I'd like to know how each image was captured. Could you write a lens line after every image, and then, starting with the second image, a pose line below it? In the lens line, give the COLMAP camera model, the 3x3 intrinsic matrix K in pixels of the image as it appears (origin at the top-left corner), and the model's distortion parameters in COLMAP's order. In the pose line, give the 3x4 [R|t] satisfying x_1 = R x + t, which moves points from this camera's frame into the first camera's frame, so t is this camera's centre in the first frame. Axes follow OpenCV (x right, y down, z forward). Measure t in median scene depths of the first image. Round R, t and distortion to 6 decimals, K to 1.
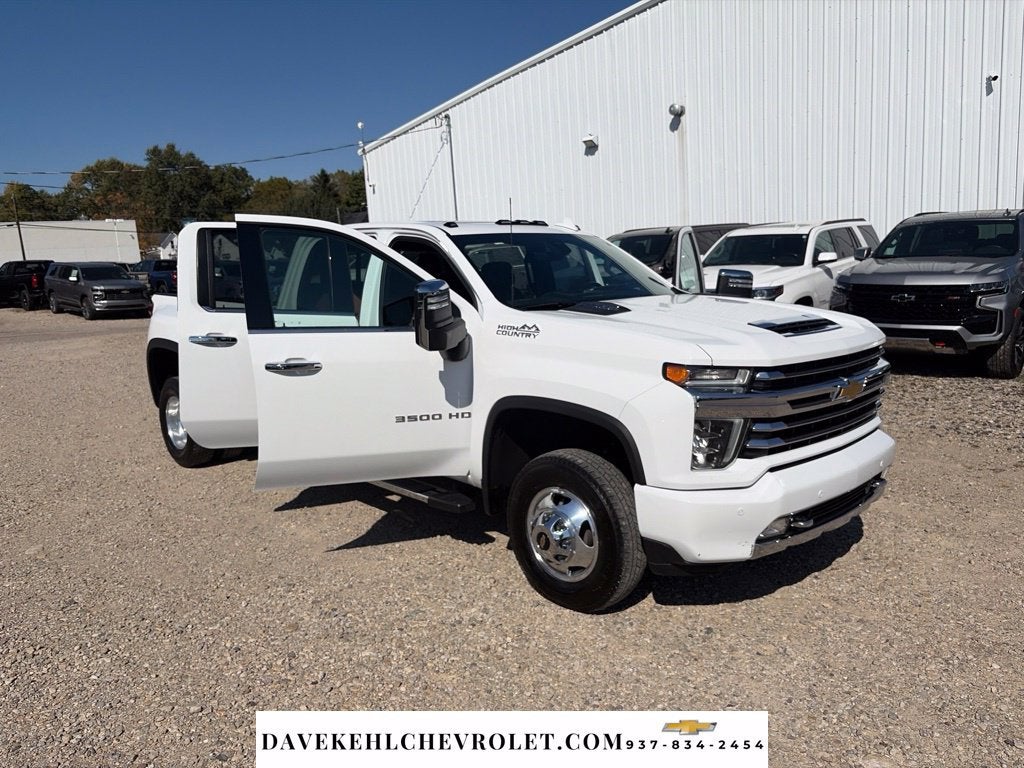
lens RADIAL K [[779.9, 0, 515.8], [0, 779.9, 384.4], [0, 0, 1]] dist [0.013437, -0.003515]
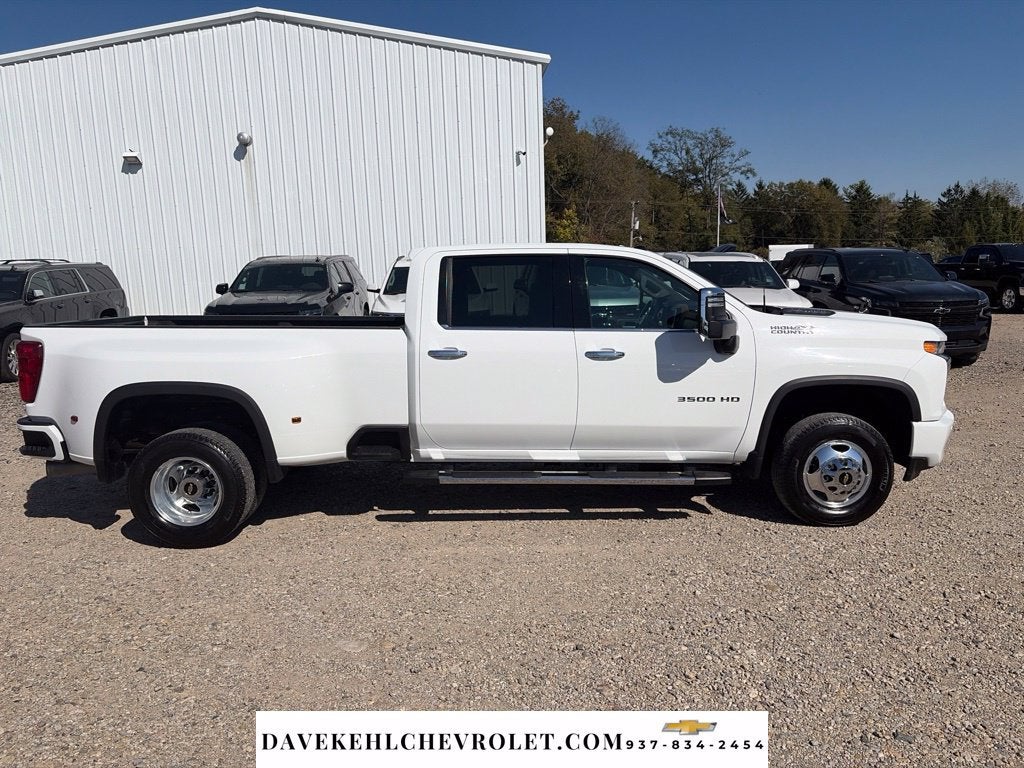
lens RADIAL K [[768.0, 0, 510.9], [0, 768.0, 379.1], [0, 0, 1]] dist [0.040212, -0.032409]
pose [[0.698969, -0.080871, 0.710565, -1.189449], [0.114642, 0.993407, 0.000290, -0.037548], [-0.705904, 0.081258, 0.703631, 0.391162]]
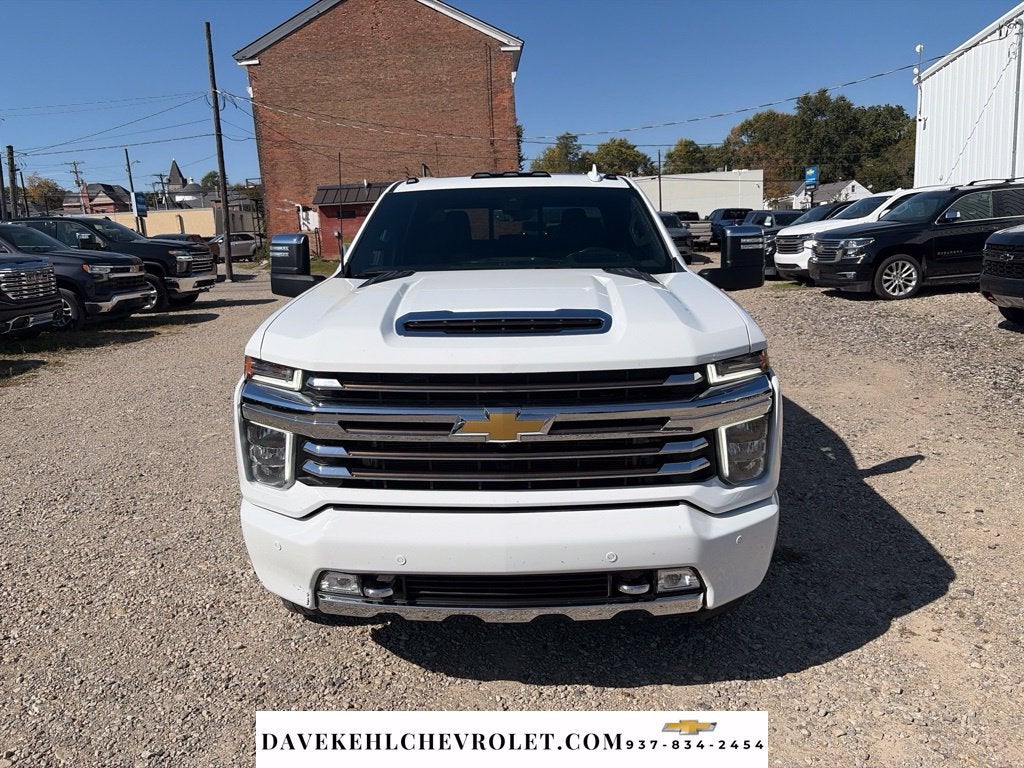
lens RADIAL K [[772.2, 0, 509.7], [0, 772.2, 381.2], [0, 0, 1]] dist [0.034095, -0.029777]
pose [[0.711205, 0.149338, -0.686939, 0.750460], [-0.106080, 0.988784, 0.105131, -0.086342], [0.694935, -0.001899, 0.719070, 0.455657]]
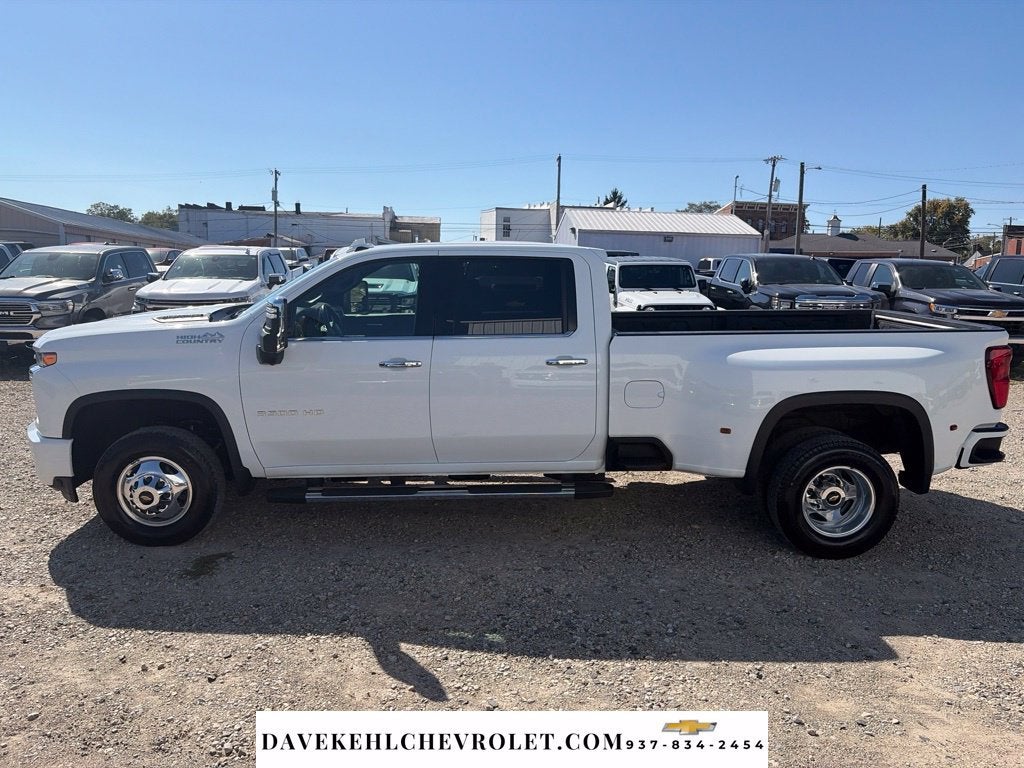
lens RADIAL K [[775.0, 0, 510.4], [0, 775.0, 379.2], [0, 0, 1]] dist [0.038192, -0.042251]
pose [[-0.662914, 0.134730, -0.736473, 0.860852], [-0.116348, 0.953187, 0.279102, -0.439009], [0.739600, 0.270708, -0.616206, 2.302309]]
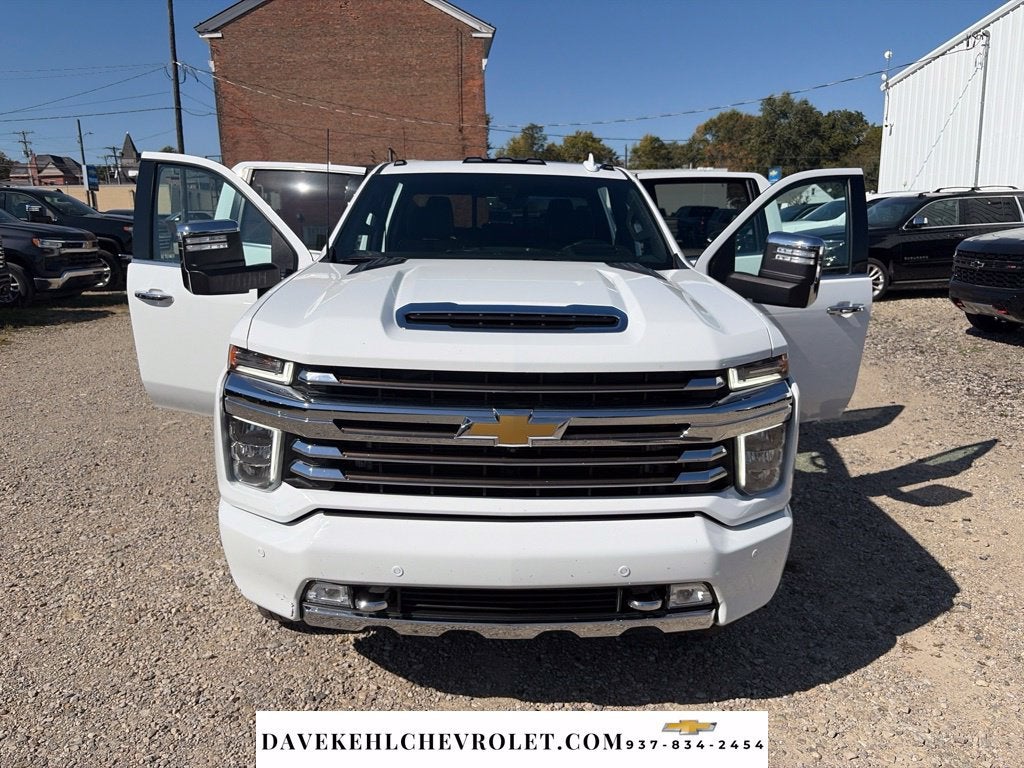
lens RADIAL K [[775.0, 0, 510.4], [0, 775.0, 379.2], [0, 0, 1]] dist [0.038192, -0.042251]
pose [[0.742306, 0.175365, -0.646706, 0.696119], [-0.138558, 0.984458, 0.107911, -0.083986], [0.655579, 0.009503, 0.755067, 0.459048]]
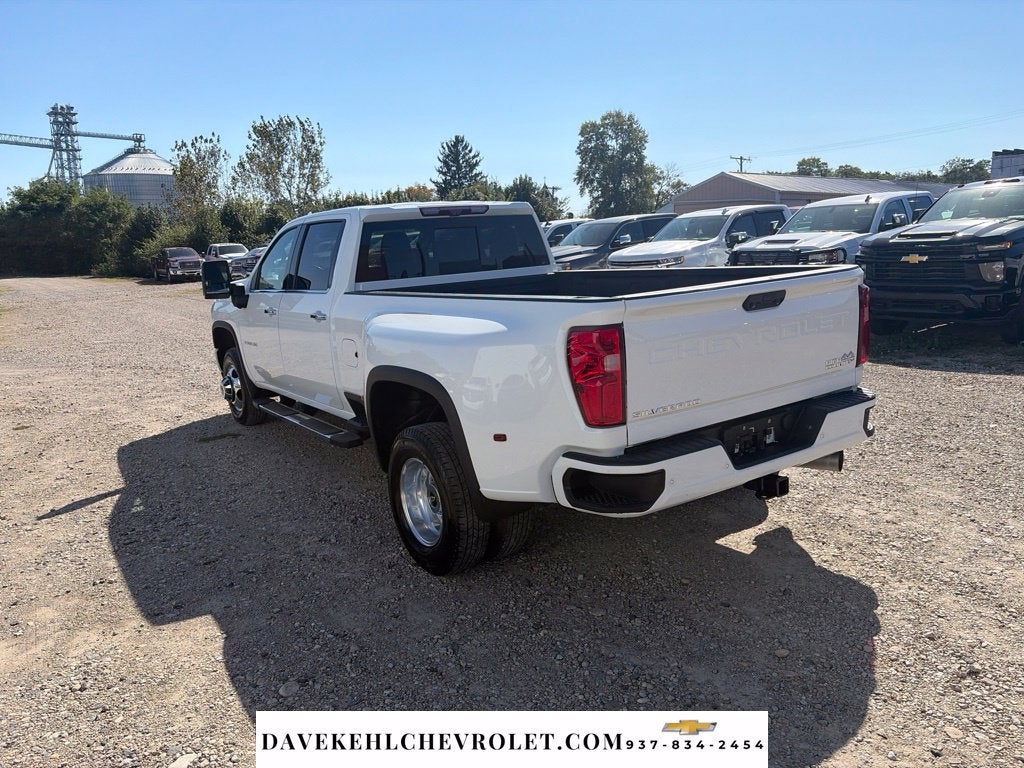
lens RADIAL K [[775.9, 0, 514.3], [0, 775.9, 389.8], [0, 0, 1]] dist [0.040851, -0.049118]
pose [[-0.984193, 0.048612, 0.170298, -0.595889], [0.105789, 0.932556, 0.345178, -0.443724], [-0.142033, 0.357737, -0.922958, 2.820204]]
